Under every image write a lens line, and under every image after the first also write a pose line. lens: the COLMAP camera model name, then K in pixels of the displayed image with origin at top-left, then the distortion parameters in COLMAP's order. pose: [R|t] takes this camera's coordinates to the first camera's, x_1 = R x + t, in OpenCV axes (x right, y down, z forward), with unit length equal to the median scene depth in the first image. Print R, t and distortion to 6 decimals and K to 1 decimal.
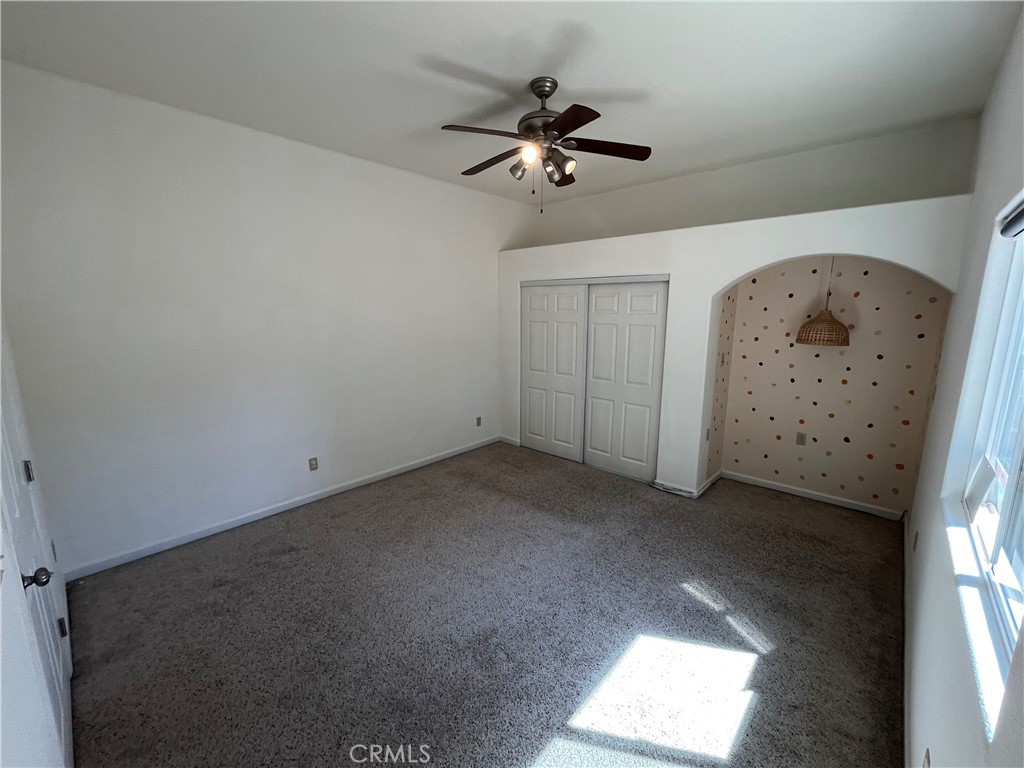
lens RADIAL K [[419.5, 0, 512.0], [0, 419.5, 384.0], [0, 0, 1]] dist [-0.001586, 0.000129]
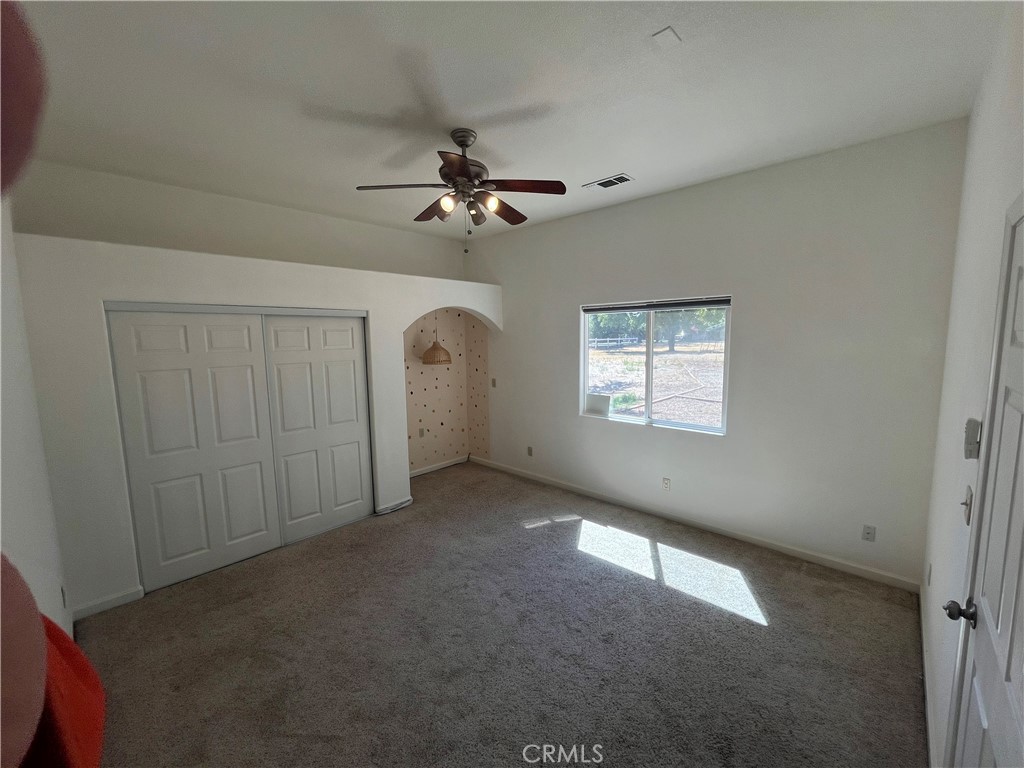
lens RADIAL K [[419.5, 0, 512.0], [0, 419.5, 384.0], [0, 0, 1]] dist [-0.001586, 0.000129]
pose [[0.010458, -0.114971, 0.993314, -0.677014], [0.196613, 0.974213, 0.110691, -0.122994], [-0.980425, 0.194140, 0.032793, 0.624419]]
